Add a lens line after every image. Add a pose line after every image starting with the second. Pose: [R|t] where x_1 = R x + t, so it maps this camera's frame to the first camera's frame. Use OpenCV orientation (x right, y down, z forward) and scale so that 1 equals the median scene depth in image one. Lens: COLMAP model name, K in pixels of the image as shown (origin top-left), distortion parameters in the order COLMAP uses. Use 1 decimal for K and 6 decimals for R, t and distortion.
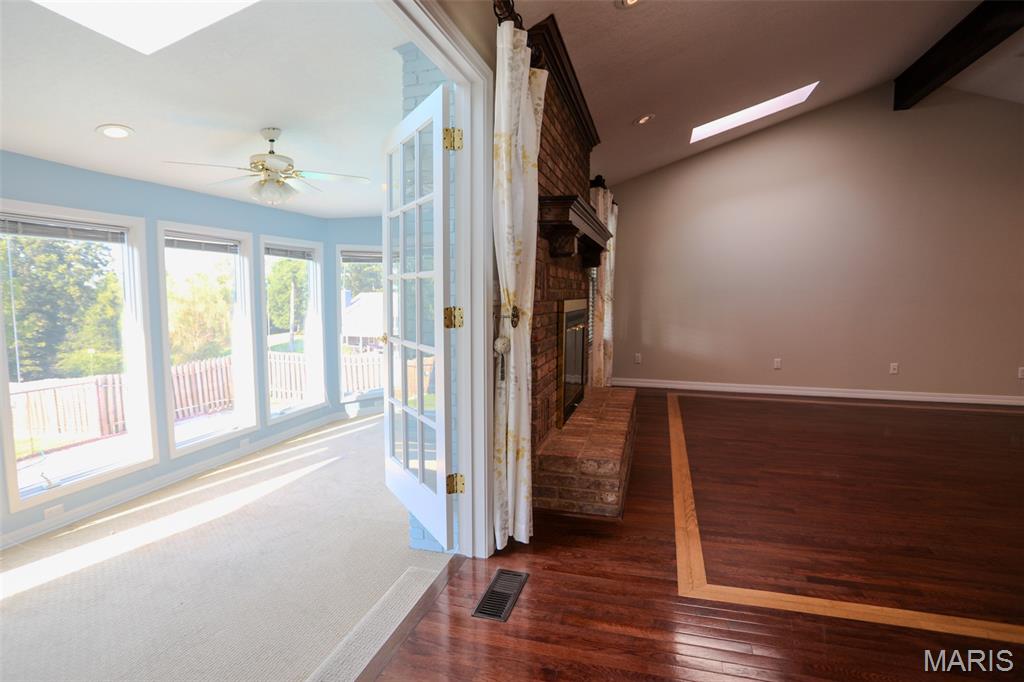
lens RADIAL K [[500.8, 0, 510.2], [0, 500.8, 337.1], [0, 0, 1]] dist [-0.037541, 0.013060]
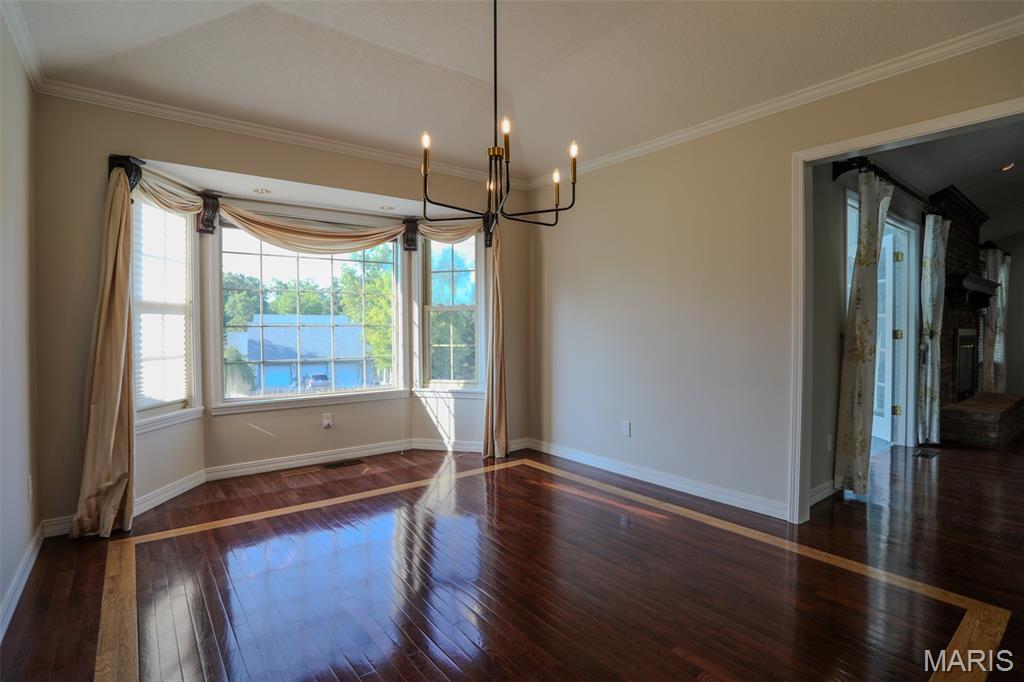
lens RADIAL K [[500.8, 0, 515.6], [0, 500.8, 336.7], [0, 0, 1]] dist [-0.037541, 0.013060]
pose [[0.819575, 0.010145, -0.572882, -0.211335], [-0.052298, 0.996994, -0.057162, 0.156700], [0.570580, 0.076809, 0.817642, -1.501974]]
